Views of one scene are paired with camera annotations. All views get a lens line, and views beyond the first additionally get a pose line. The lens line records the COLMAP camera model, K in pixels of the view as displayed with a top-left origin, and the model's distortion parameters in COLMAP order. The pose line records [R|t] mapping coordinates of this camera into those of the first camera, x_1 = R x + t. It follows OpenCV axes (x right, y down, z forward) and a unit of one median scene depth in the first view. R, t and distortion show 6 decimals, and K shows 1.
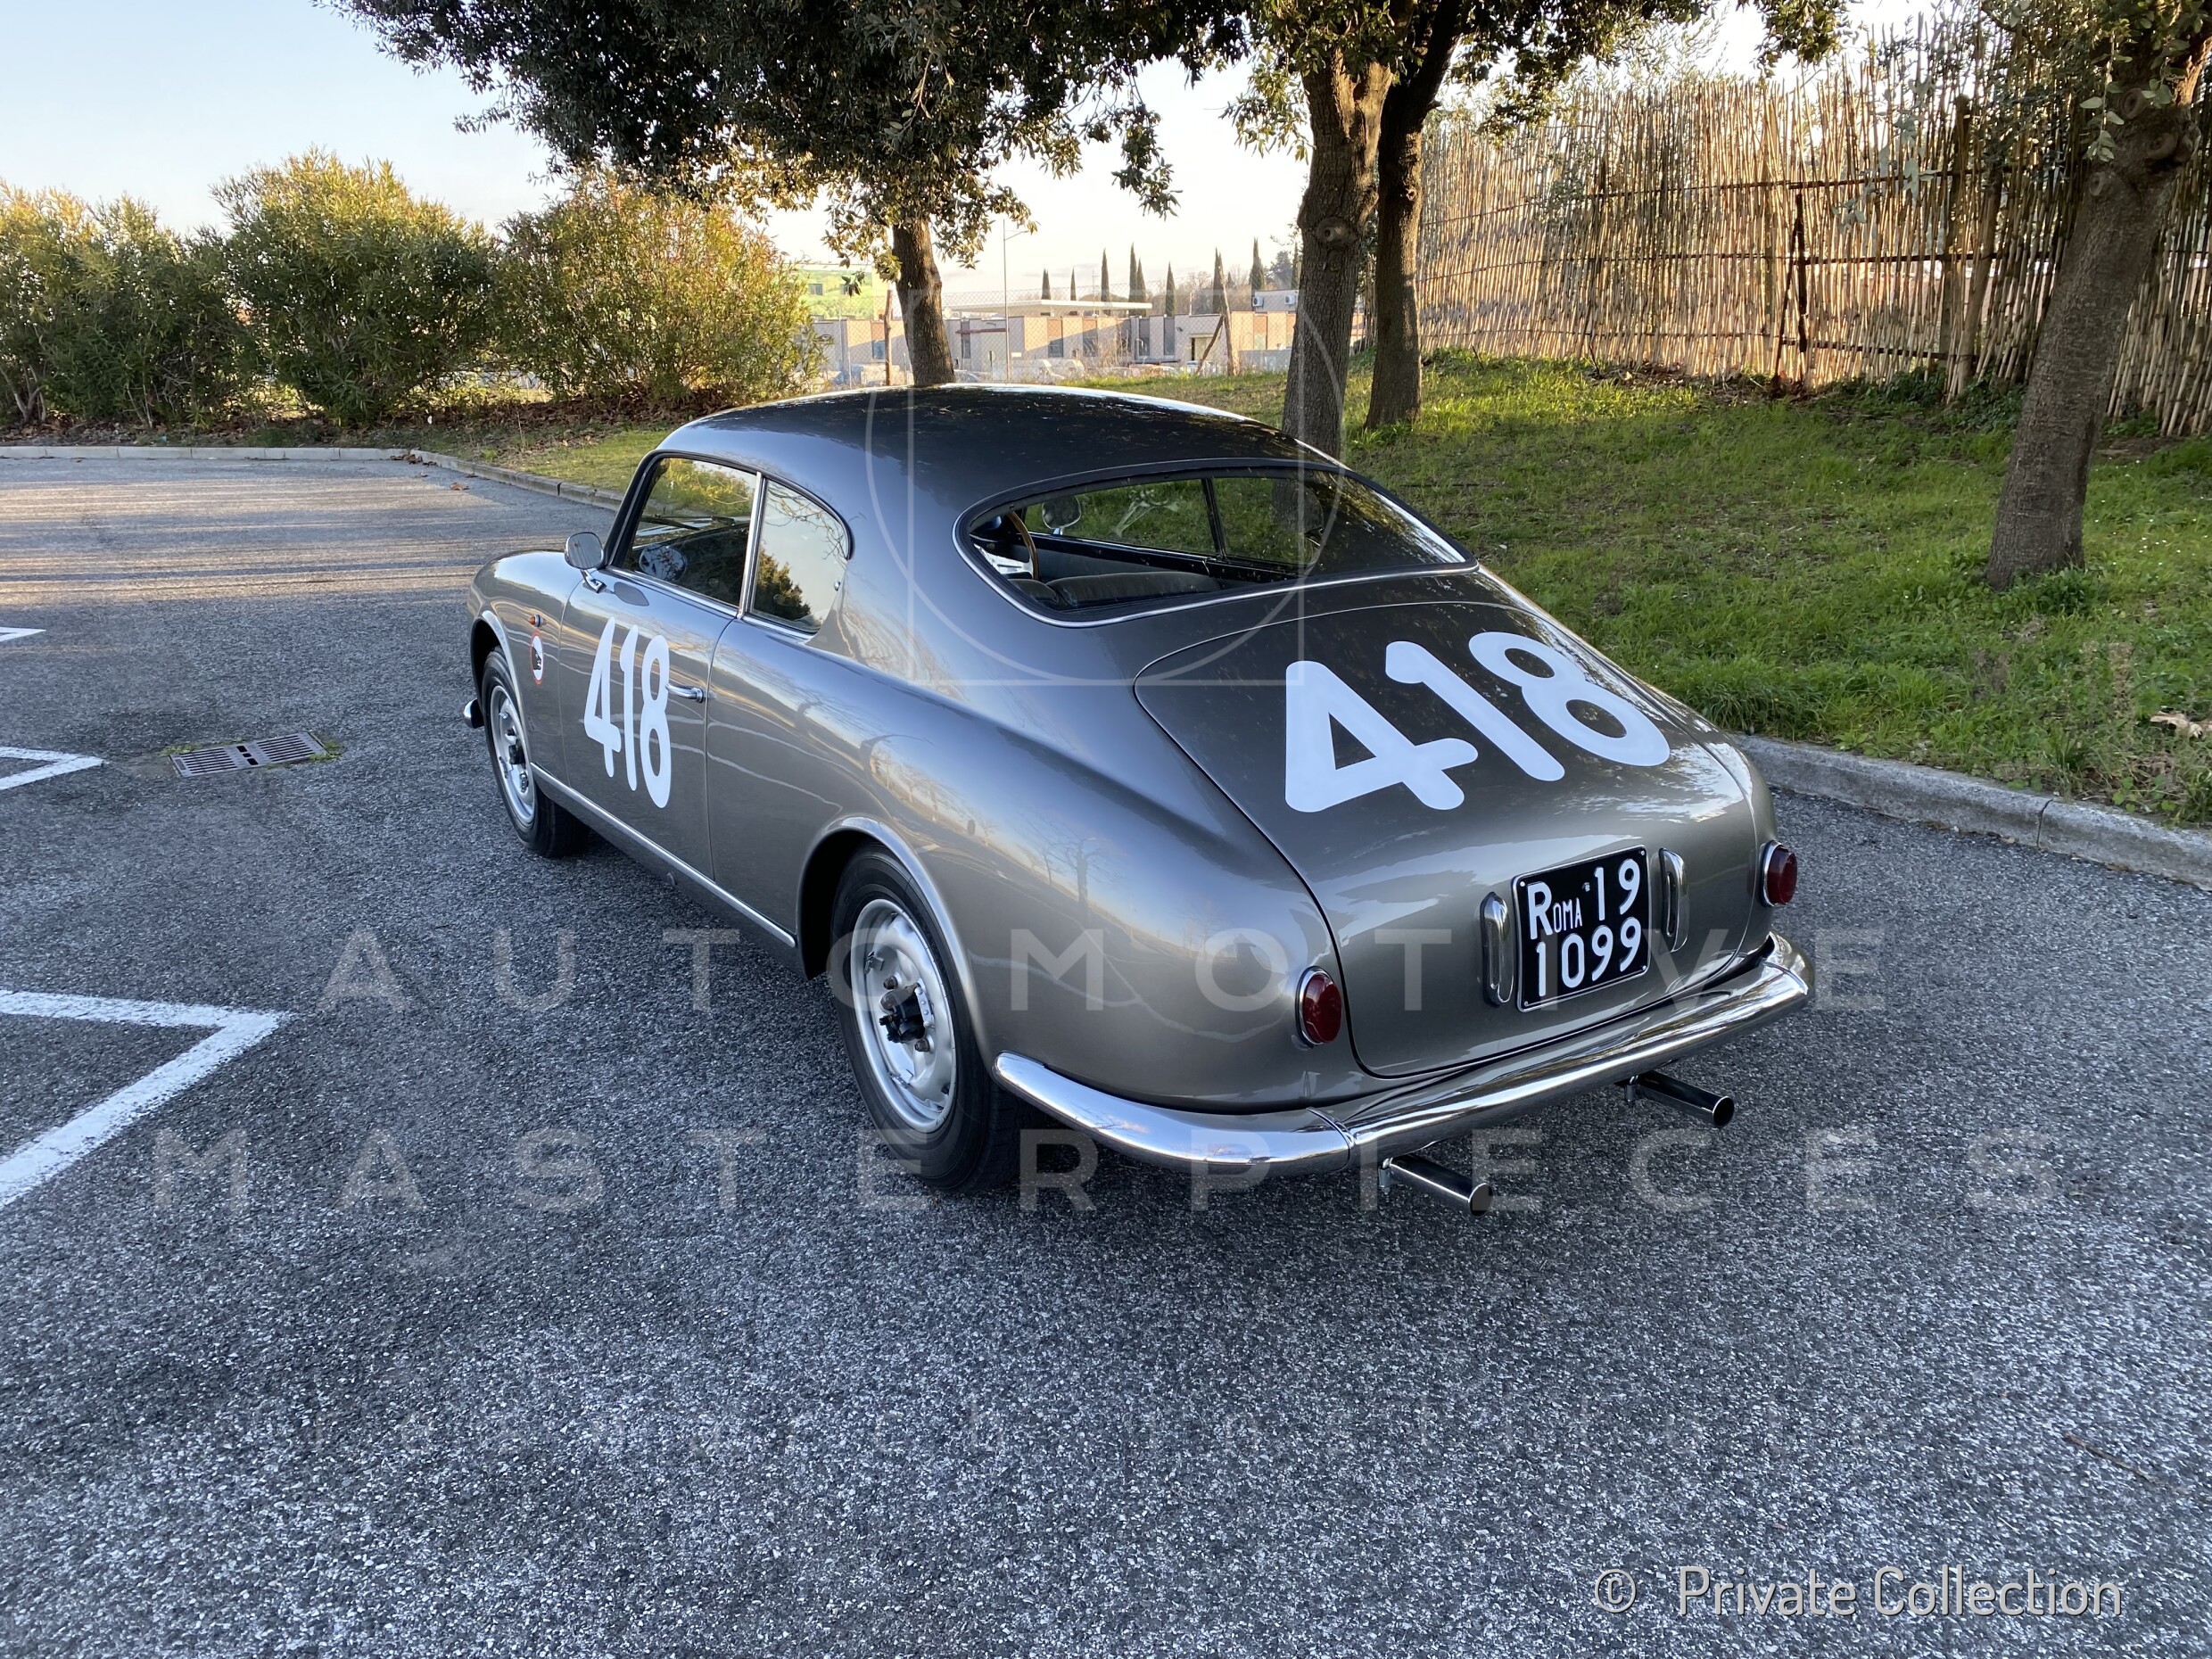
lens RADIAL K [[1690.7, 0, 1106.3], [0, 1690.7, 826.5], [0, 0, 1]] dist [0.023915, -0.018186]
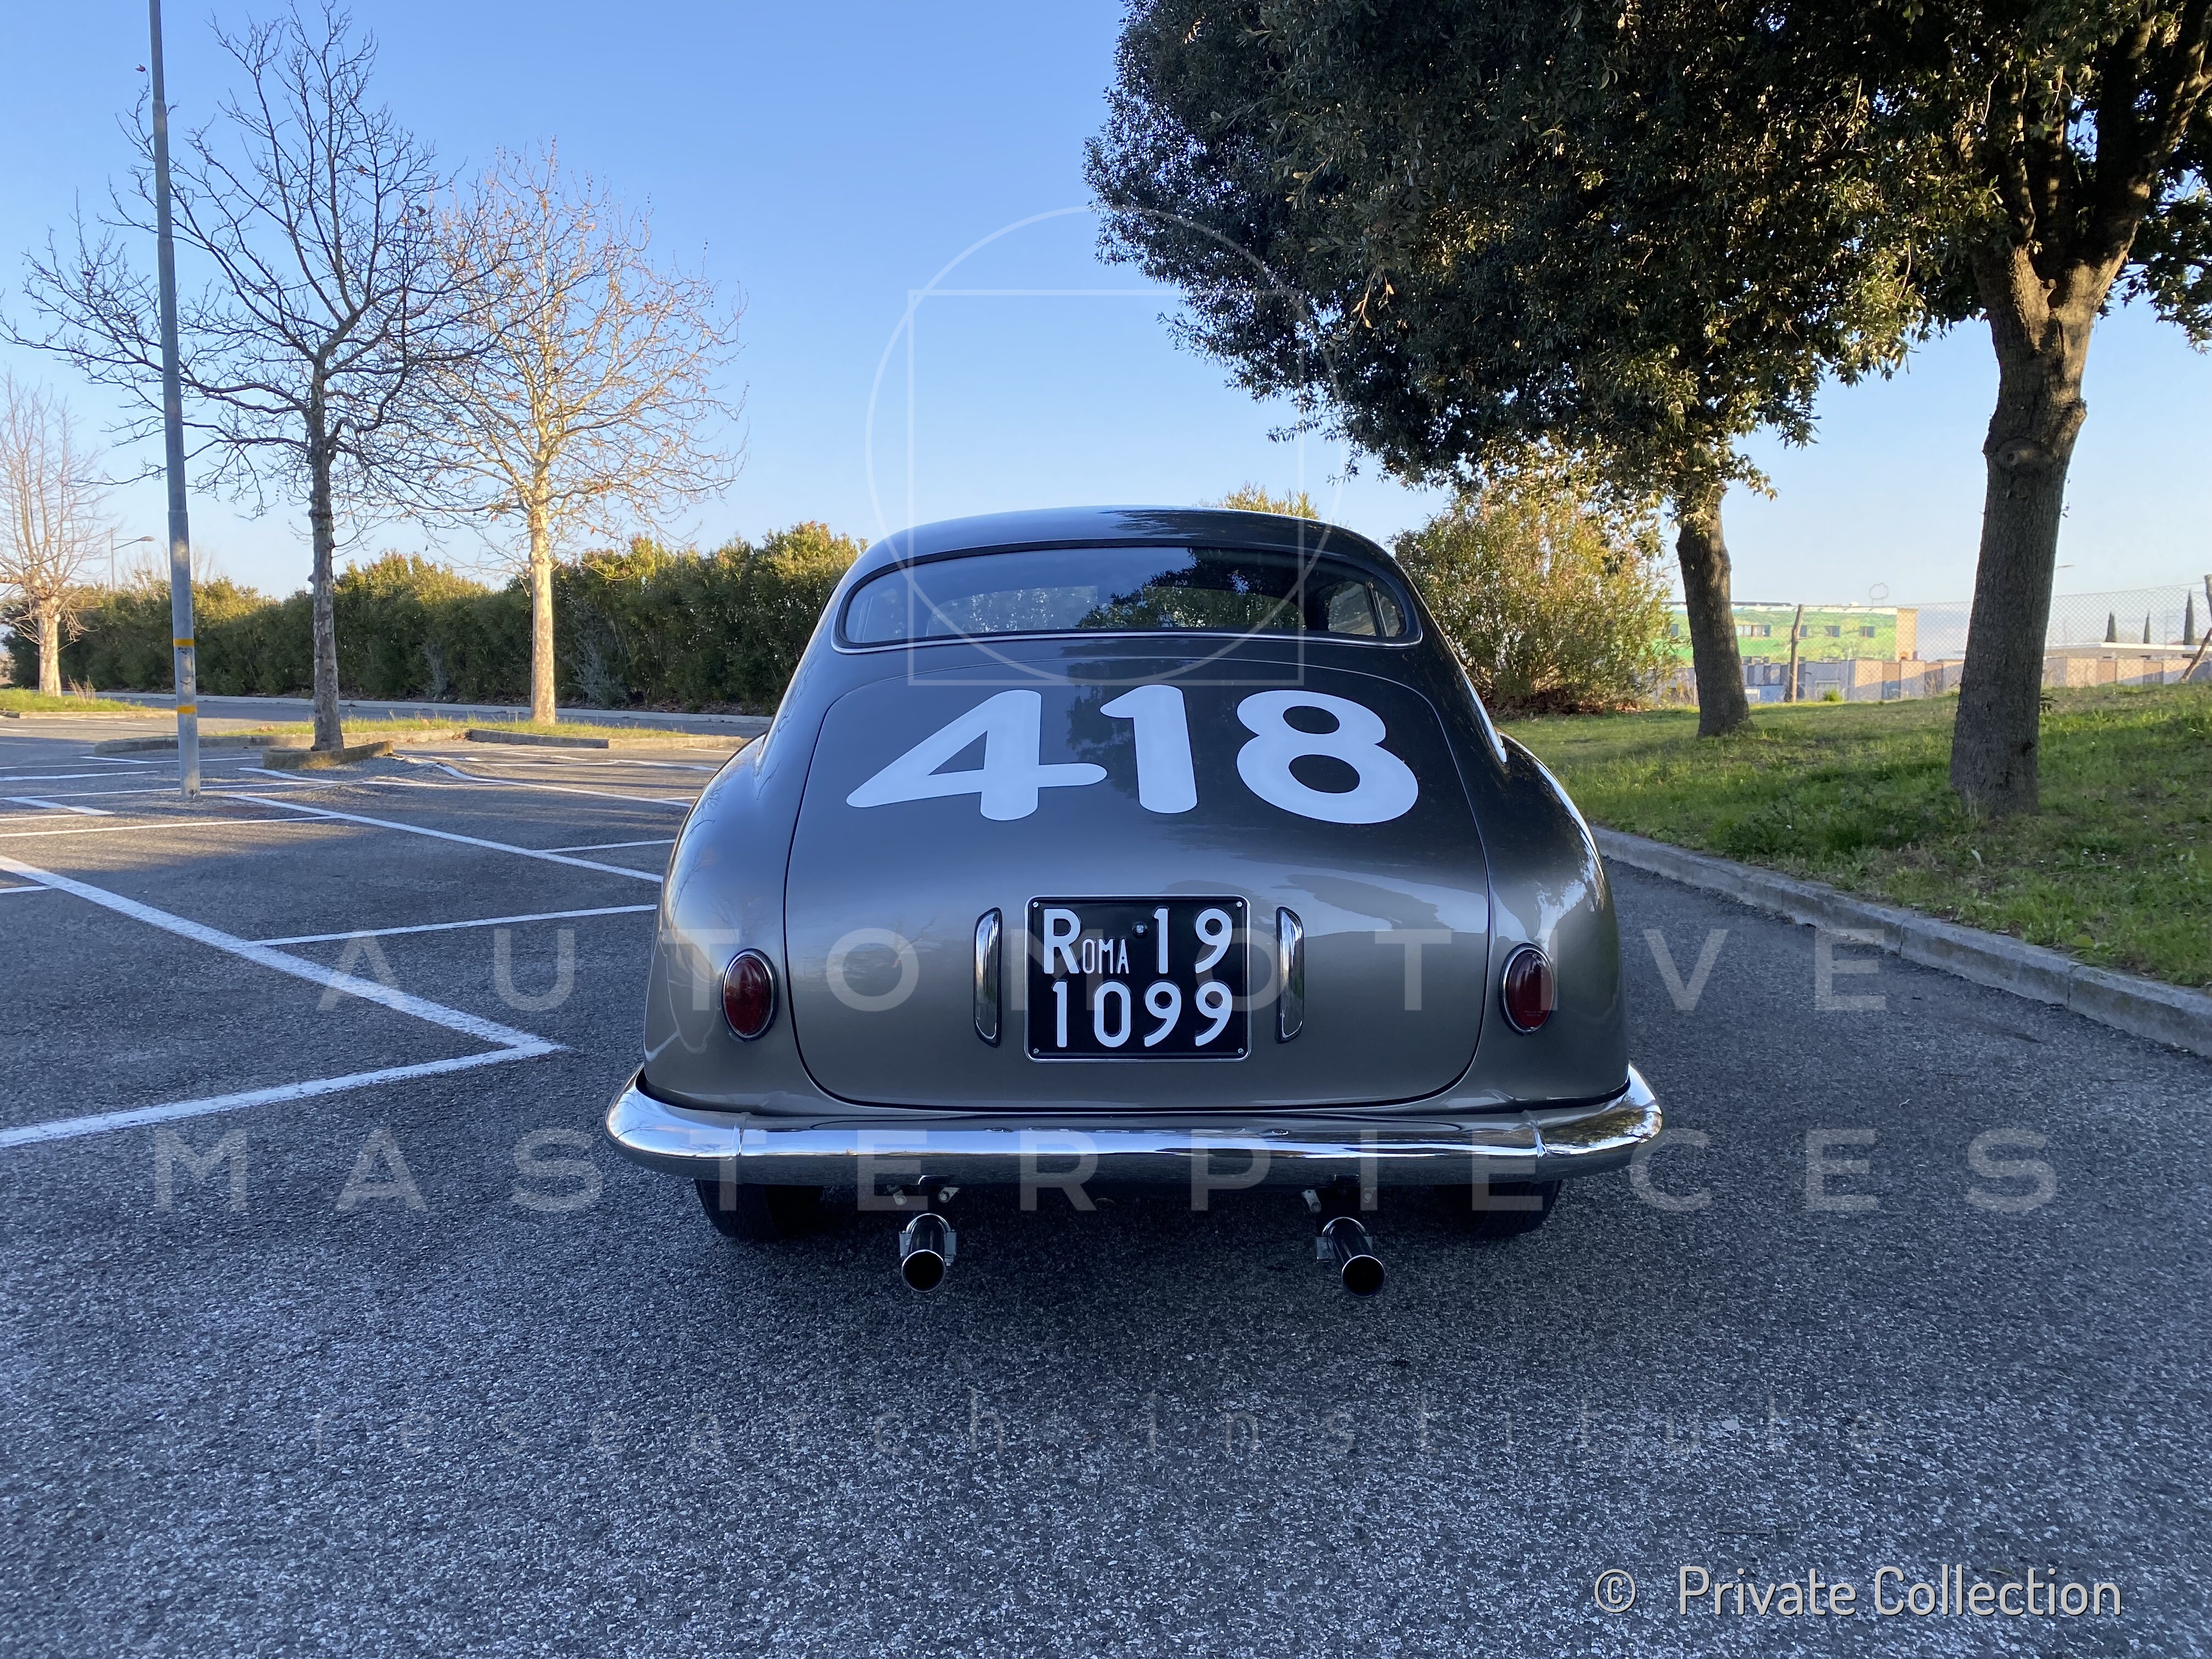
lens RADIAL K [[1690.7, 0, 1118.9], [0, 1690.7, 810.0], [0, 0, 1]] dist [0.023915, -0.018186]
pose [[0.843623, 0.058333, -0.533757, 0.223988], [-0.165641, 0.973870, -0.155370, 0.034474], [0.510747, 0.219486, 0.831242, 0.092624]]
